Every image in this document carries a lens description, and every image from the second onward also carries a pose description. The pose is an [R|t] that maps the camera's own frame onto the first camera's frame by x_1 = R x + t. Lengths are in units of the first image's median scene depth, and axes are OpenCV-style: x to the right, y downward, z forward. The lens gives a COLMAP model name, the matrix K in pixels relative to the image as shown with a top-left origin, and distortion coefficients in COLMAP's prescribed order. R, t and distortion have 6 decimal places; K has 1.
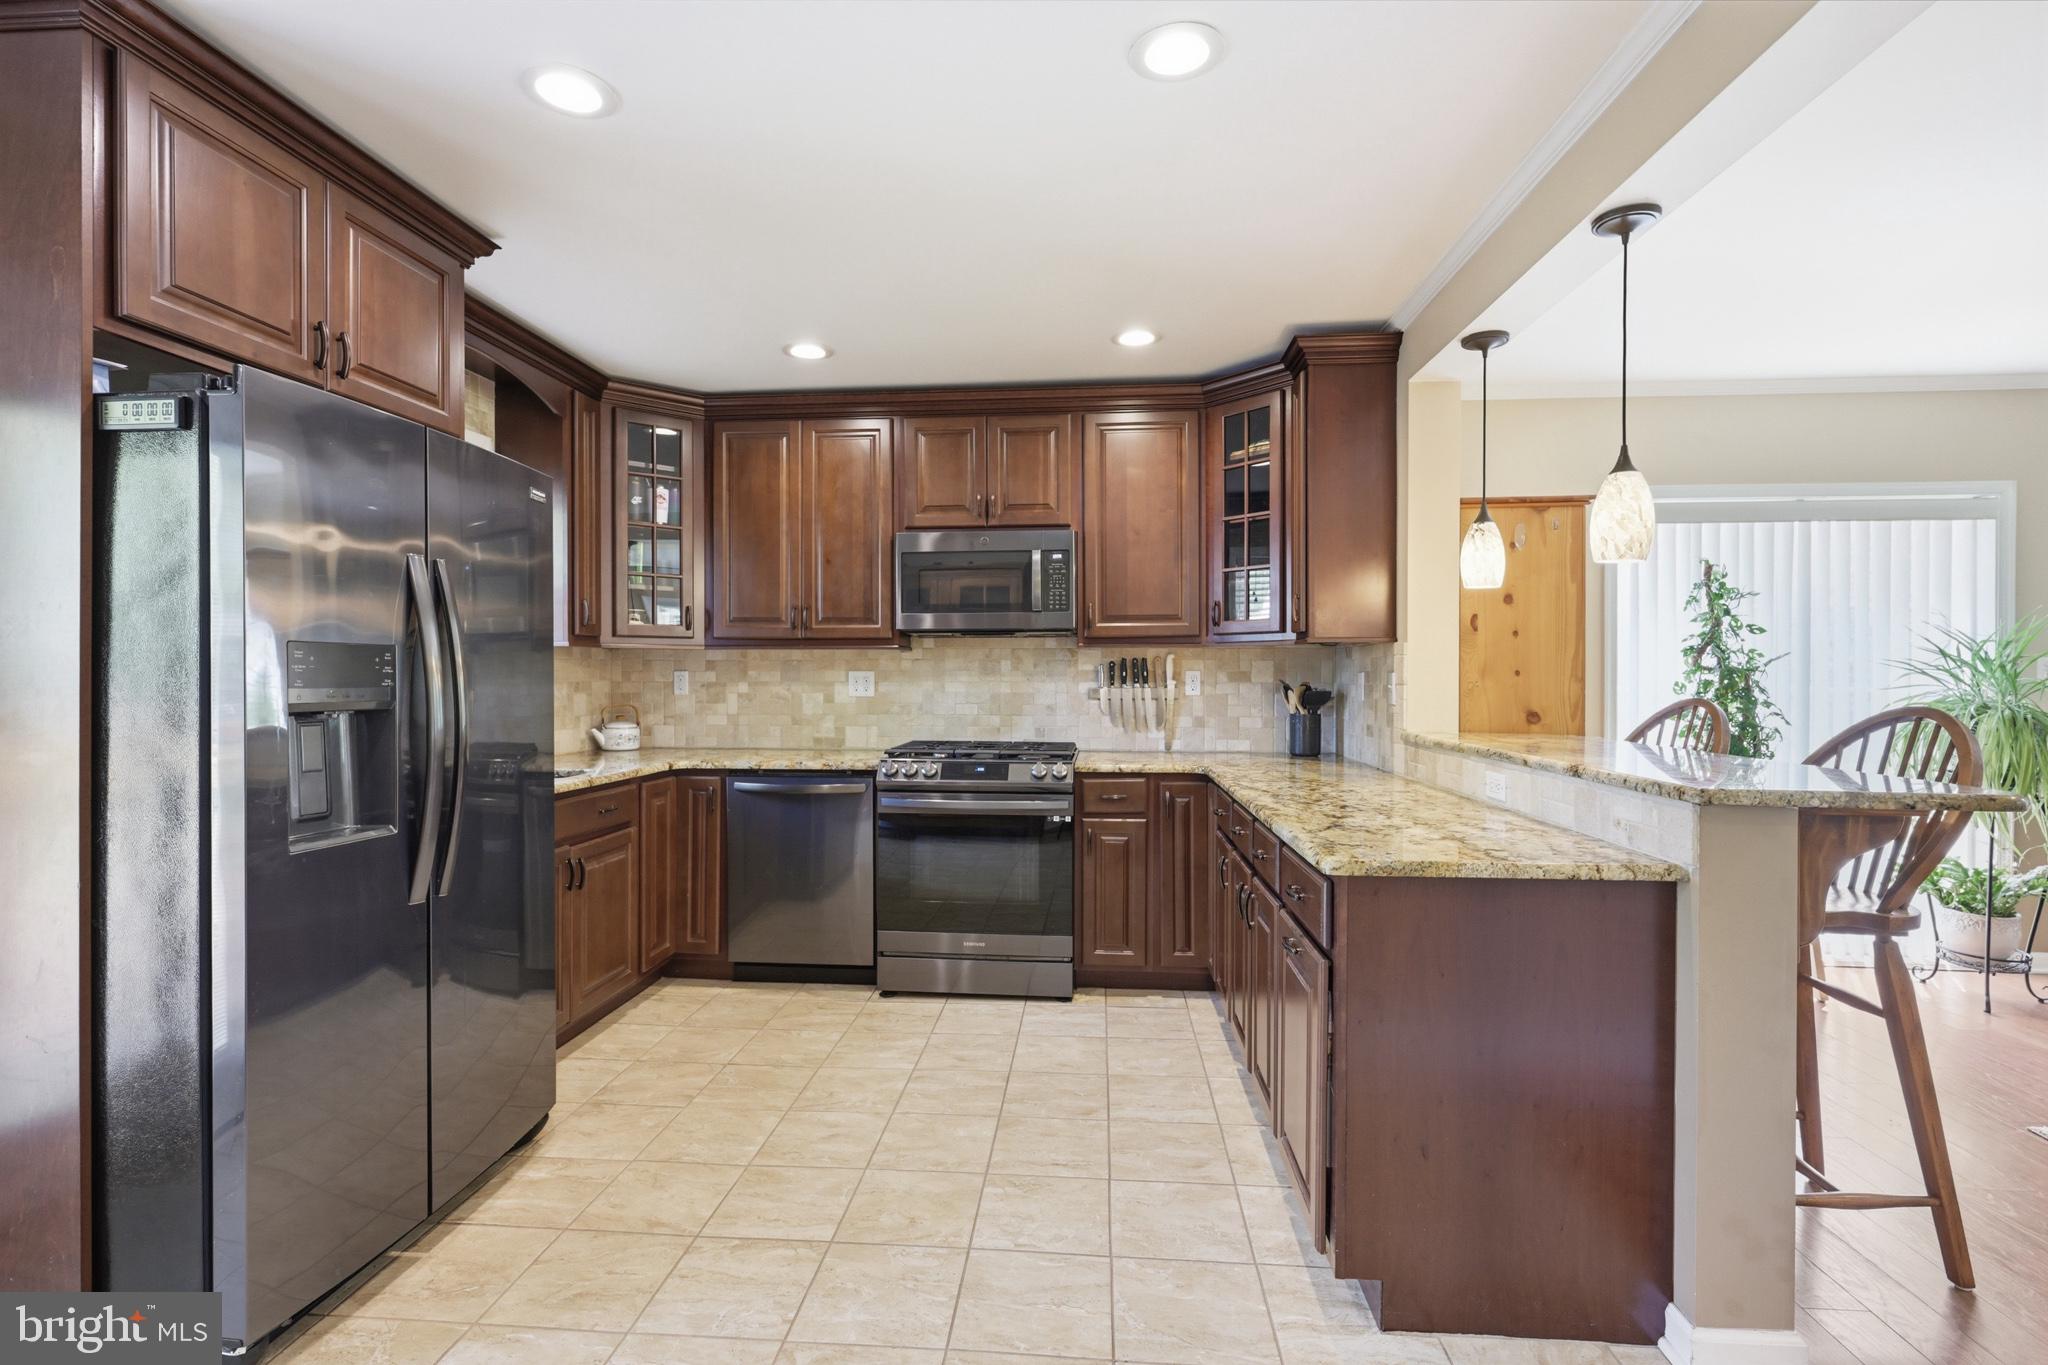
lens RADIAL K [[930.9, 0, 1026.1], [0, 930.9, 677.8], [0, 0, 1]] dist [-0.002558, -0.000191]
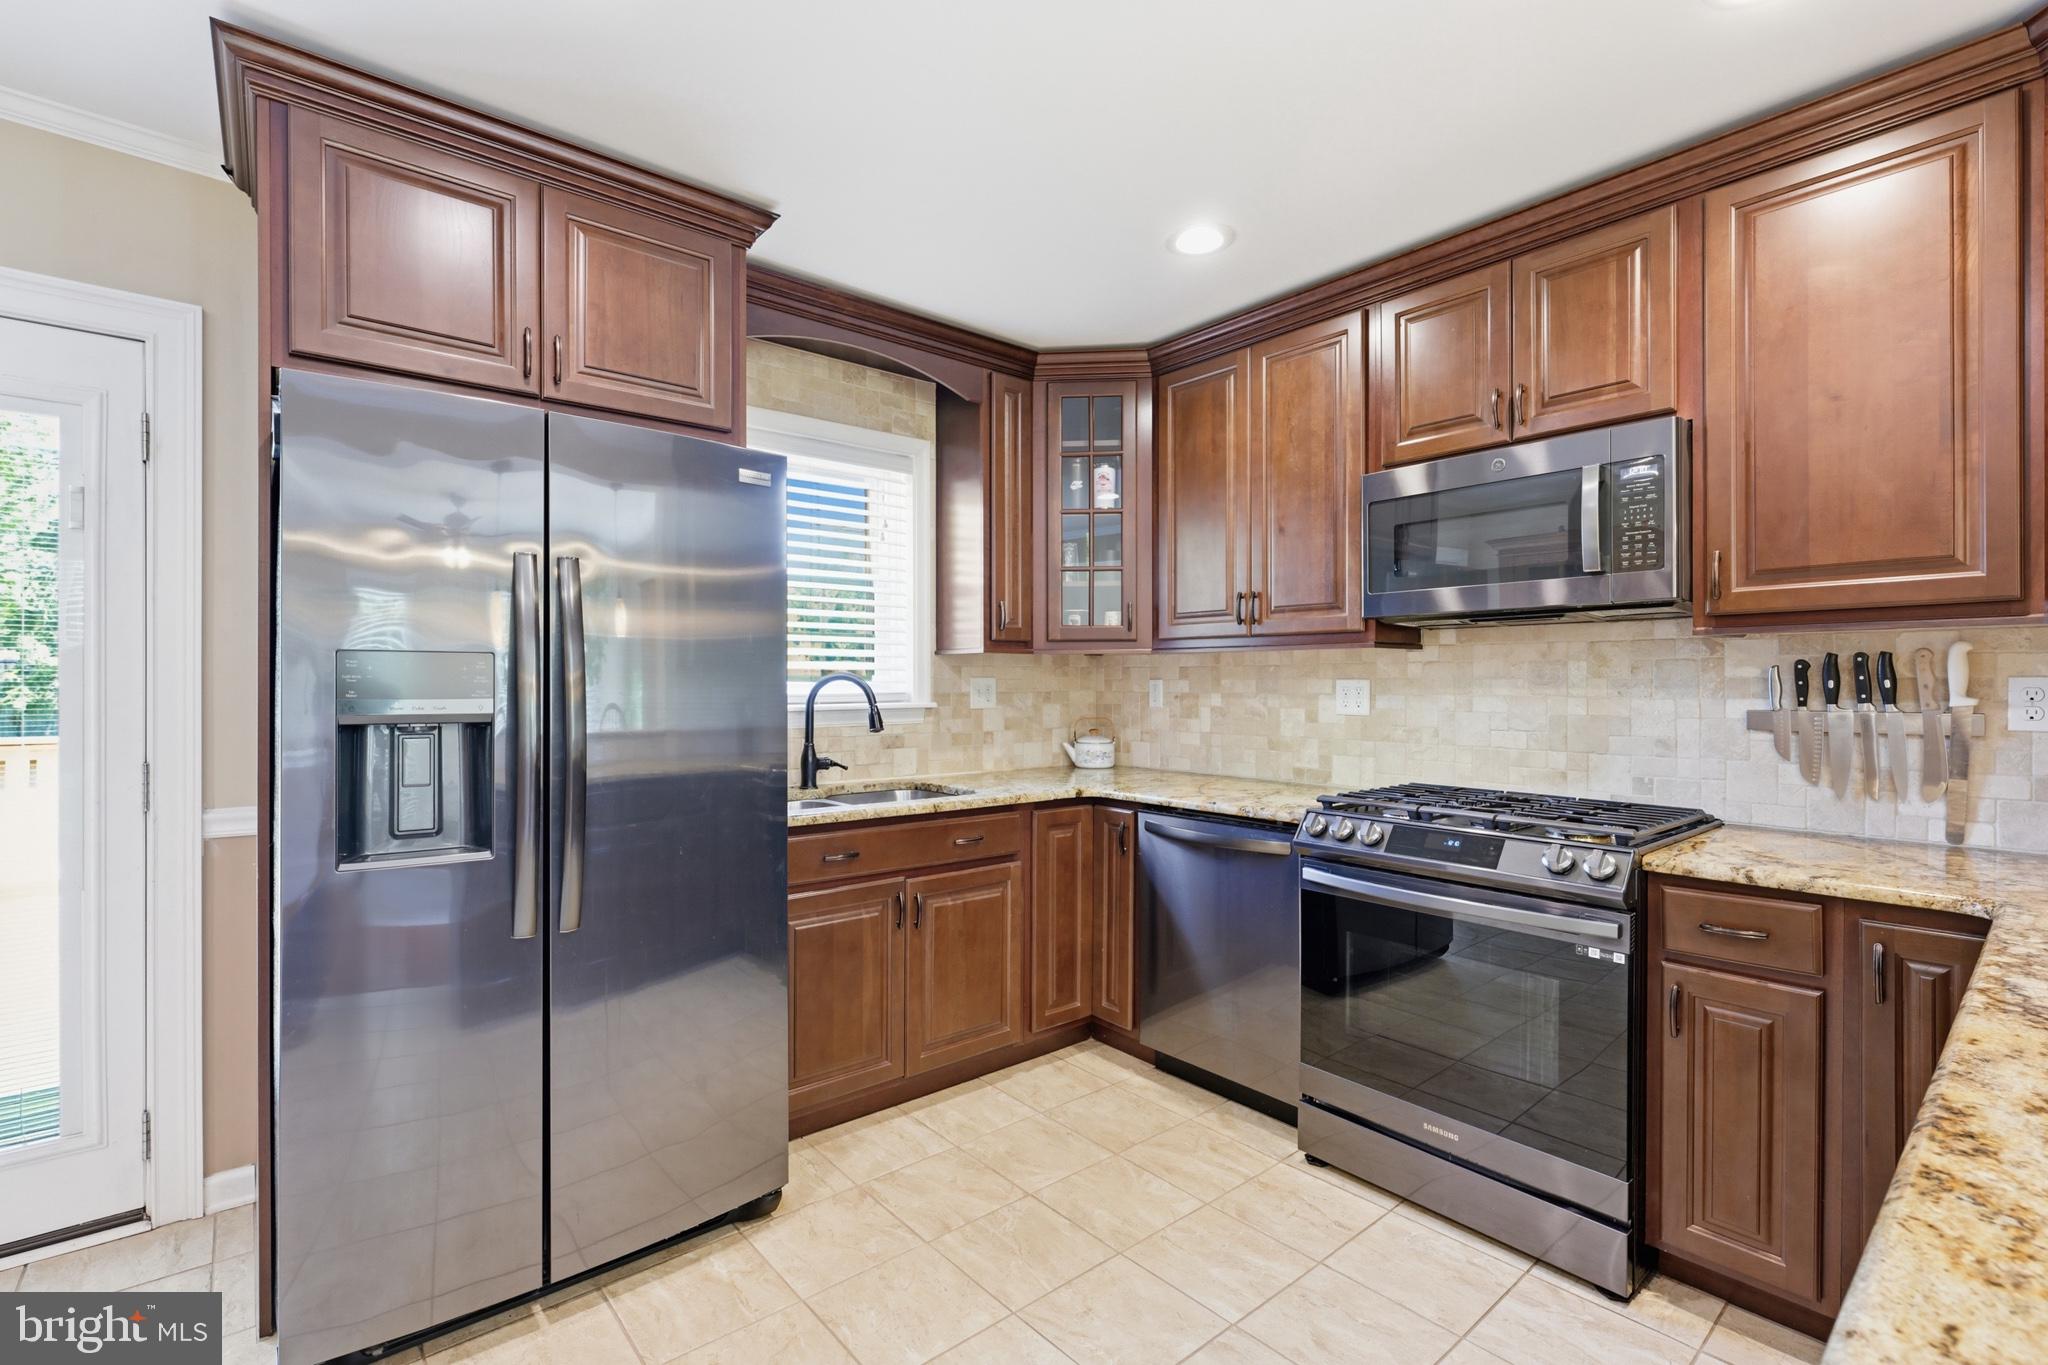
lens RADIAL K [[916.1, 0, 1024.0], [0, 916.1, 682.5], [0, 0, 1]] dist [-0.000462, 0.000328]
pose [[0.705535, 0.000385, -0.708674, 0.158471], [-0.003331, 0.999991, -0.002773, -0.002216], [0.708667, 0.004317, 0.705530, 0.353777]]
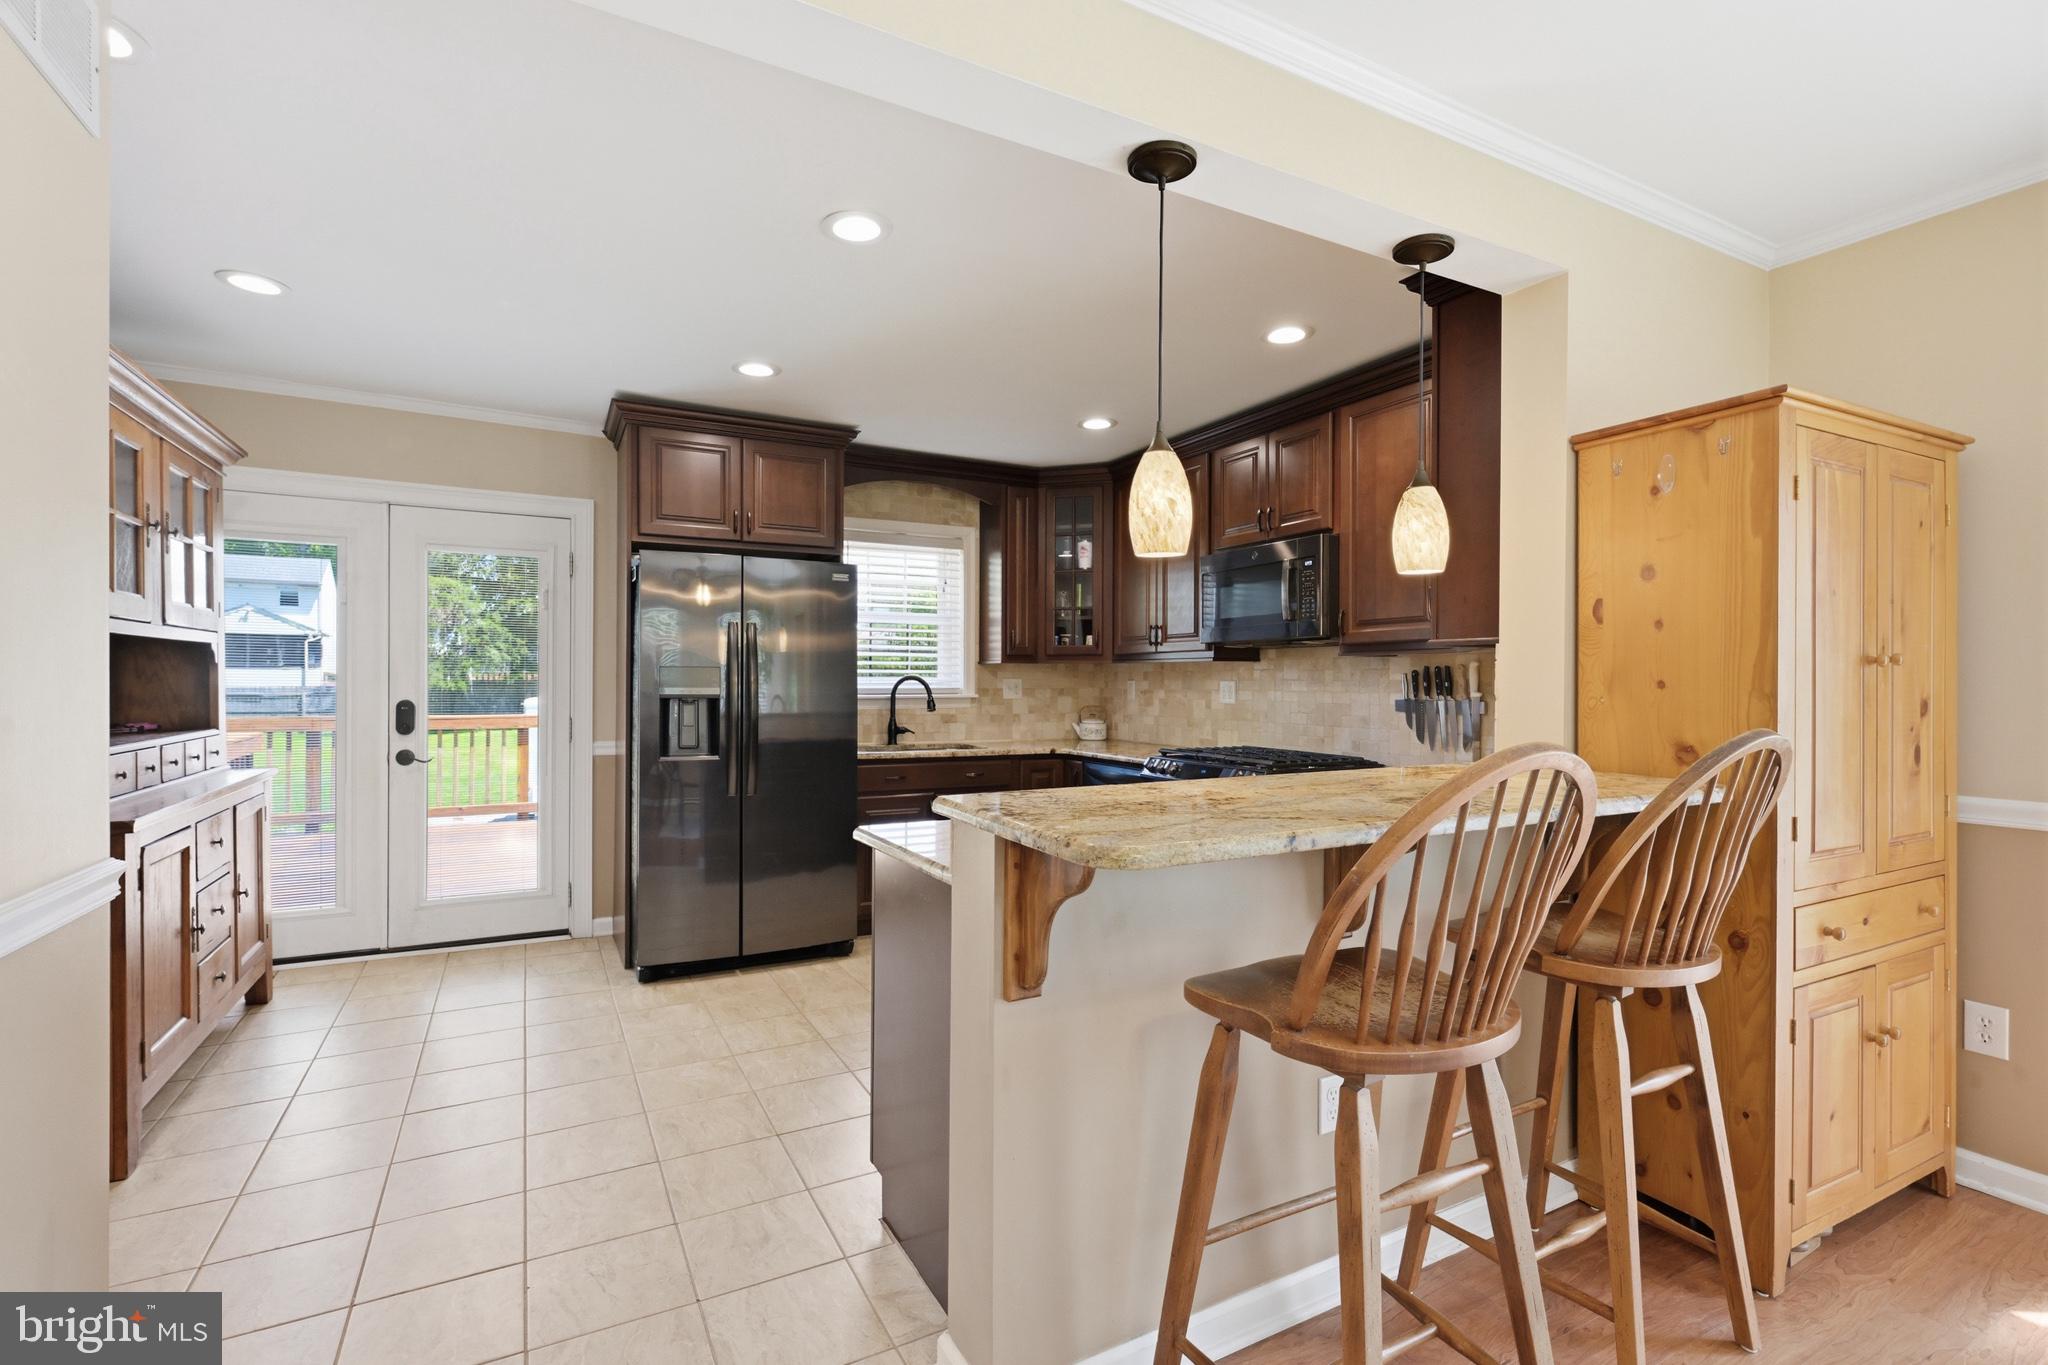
lens RADIAL K [[930.9, 0, 1026.1], [0, 930.9, 677.8], [0, 0, 1]] dist [-0.002558, -0.000191]
pose [[0.541891, -0.001361, -0.840448, 0.682243], [-0.007621, 0.999950, -0.006533, -0.001718], [0.840414, 0.009945, 0.541853, 0.219231]]
